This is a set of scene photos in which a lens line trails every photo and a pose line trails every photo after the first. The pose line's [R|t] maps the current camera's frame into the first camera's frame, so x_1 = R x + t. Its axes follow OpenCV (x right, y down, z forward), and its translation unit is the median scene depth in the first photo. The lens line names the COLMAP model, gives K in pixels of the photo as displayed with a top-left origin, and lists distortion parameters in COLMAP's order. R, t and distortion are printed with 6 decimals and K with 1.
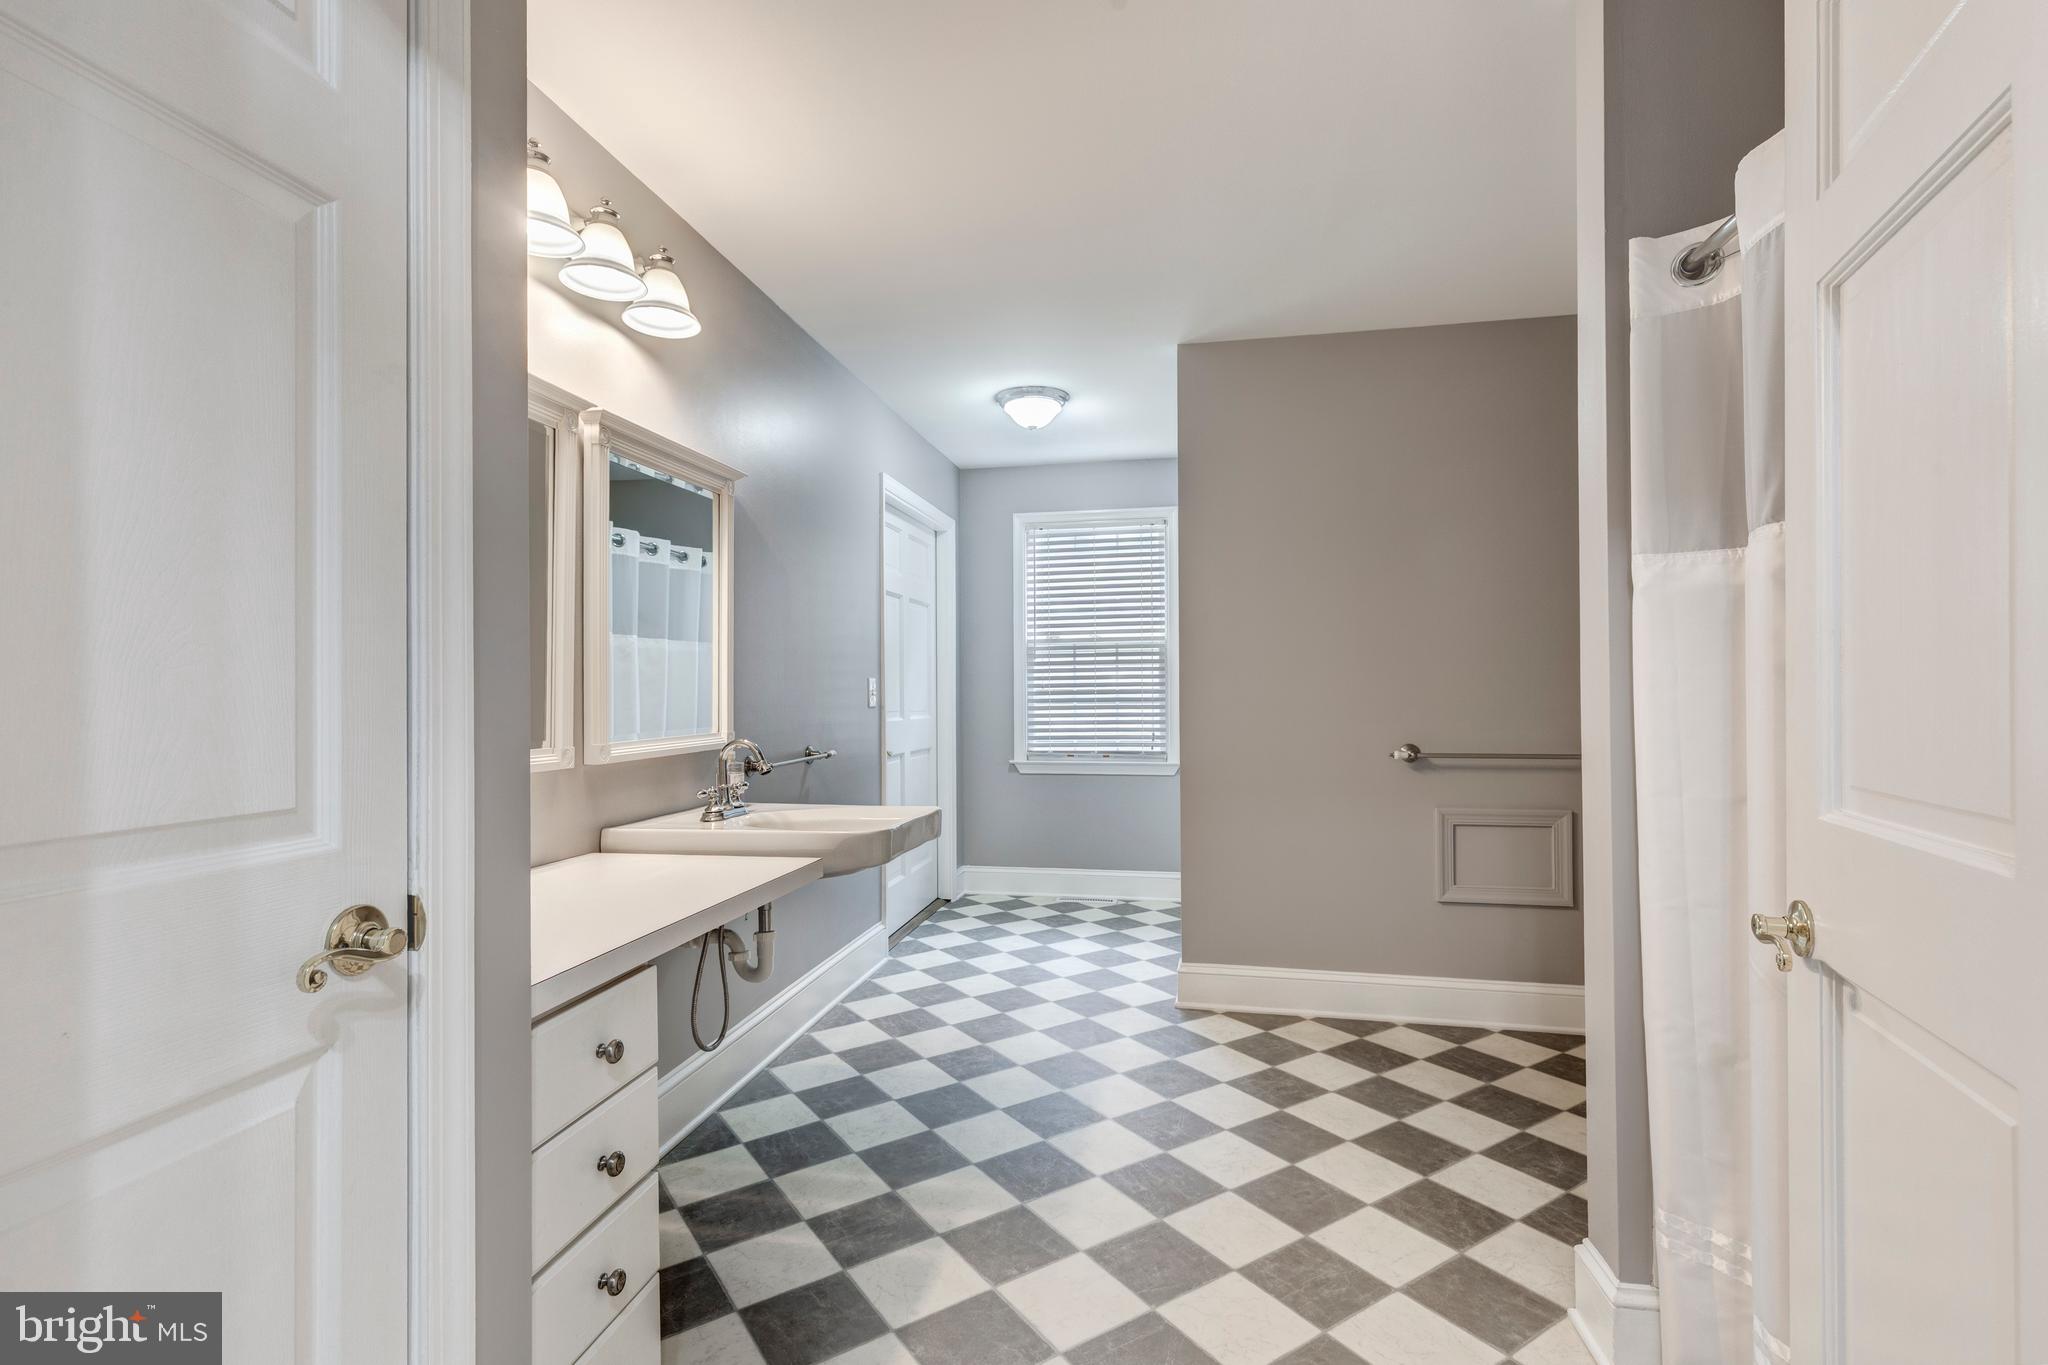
lens RADIAL K [[941.1, 0, 1020.9], [0, 941.1, 686.2], [0, 0, 1]] dist [0.010564, 0.000238]
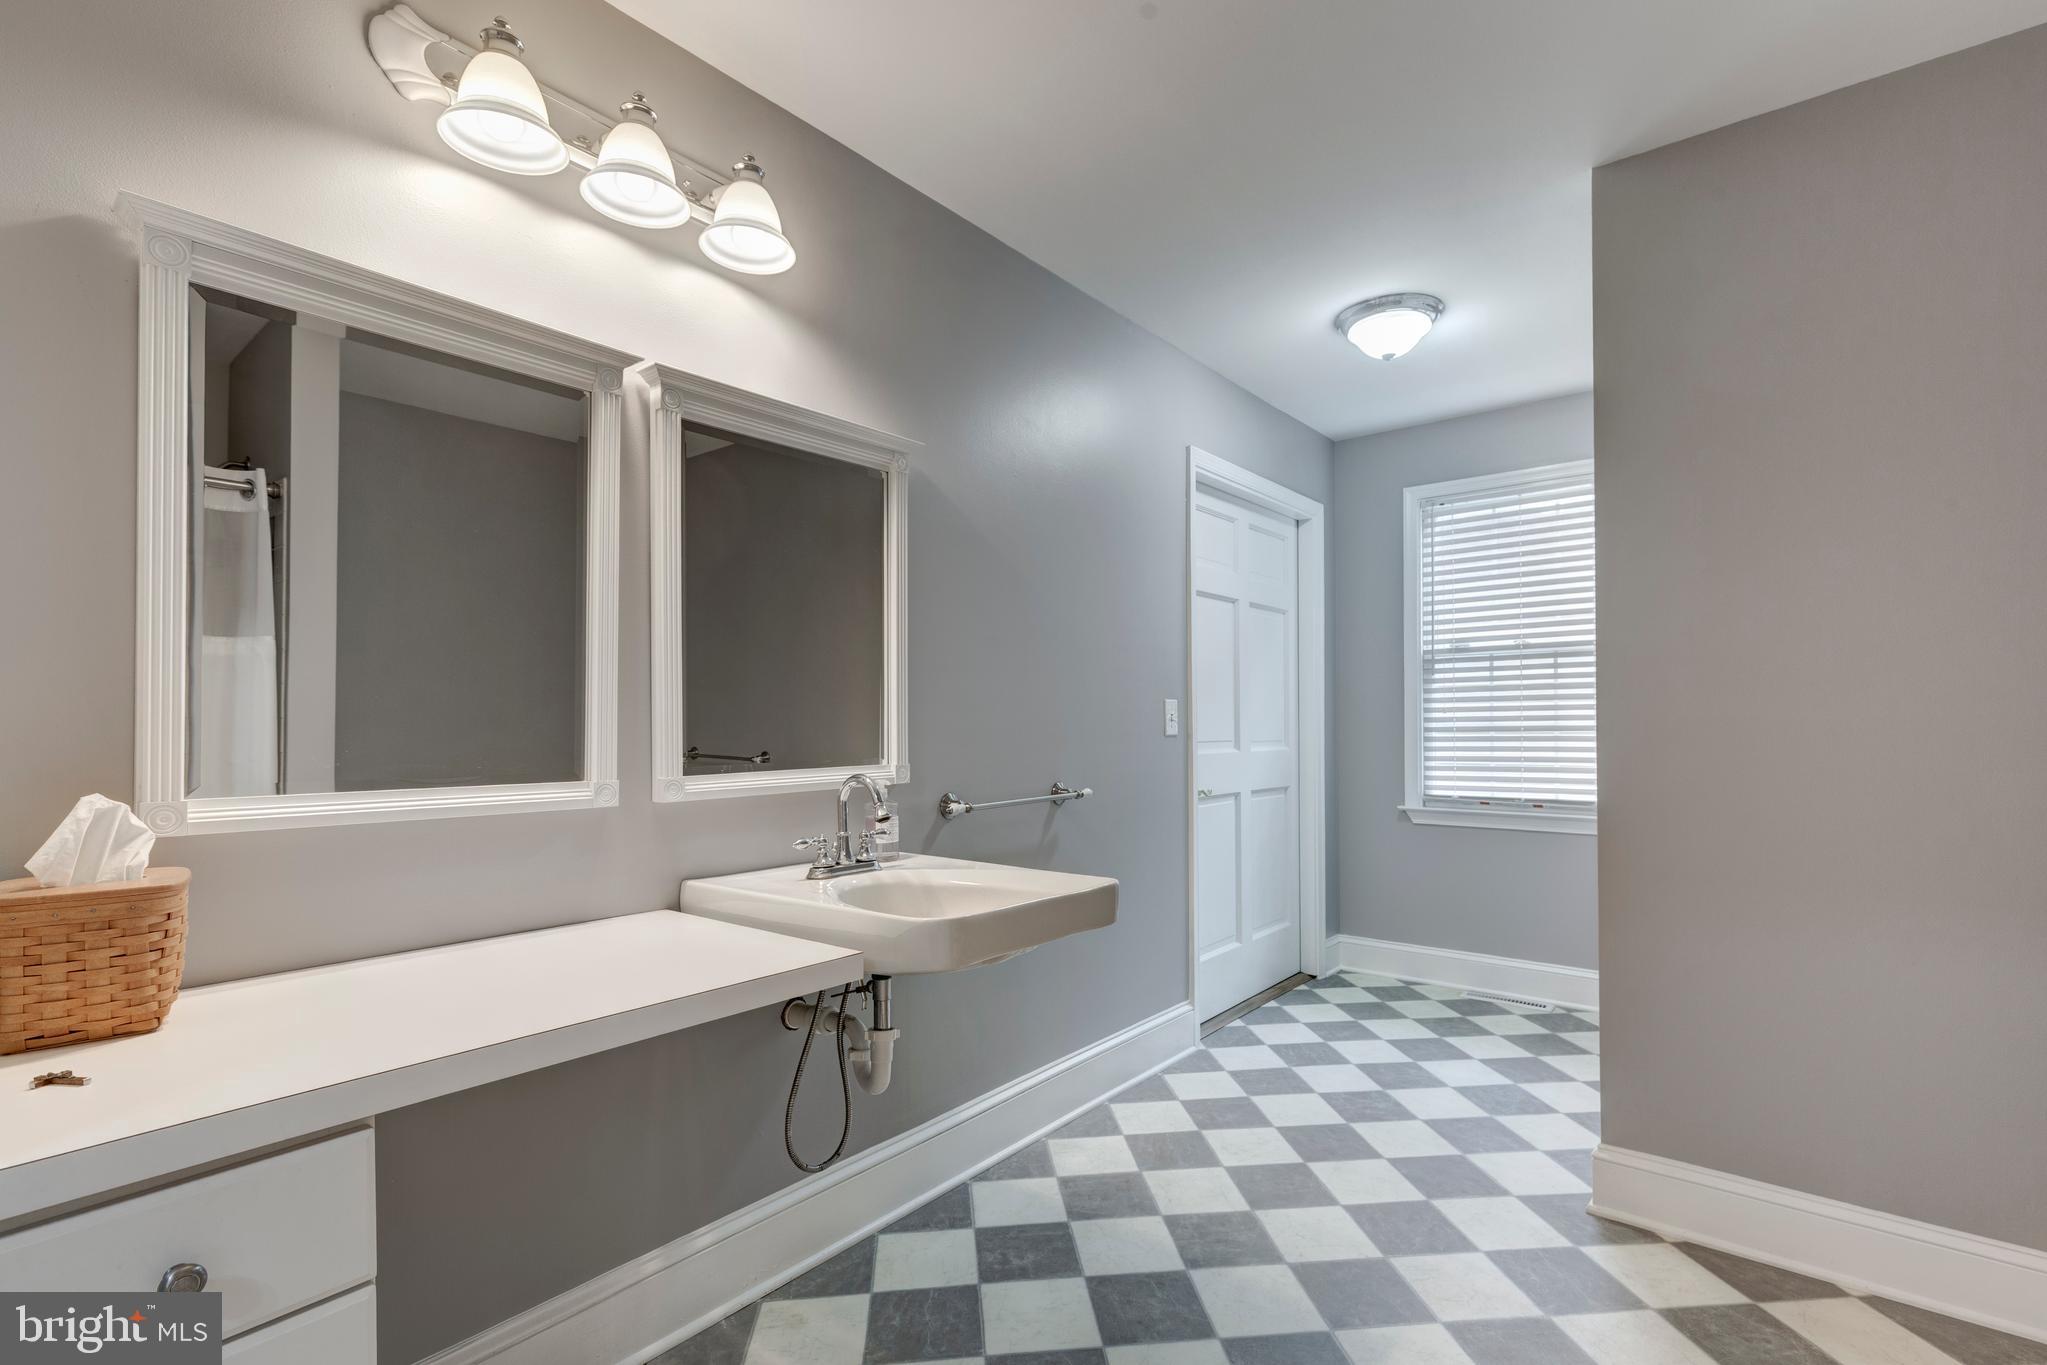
lens RADIAL K [[940.6, 0, 1042.7], [0, 940.6, 716.0], [0, 0, 1]] dist [0.010564, 0.000238]
pose [[0.885122, -0.003254, -0.465348, 0.118769], [0.003481, 0.999994, -0.000371, 0.005387], [0.465346, -0.001291, 0.885128, 0.230825]]
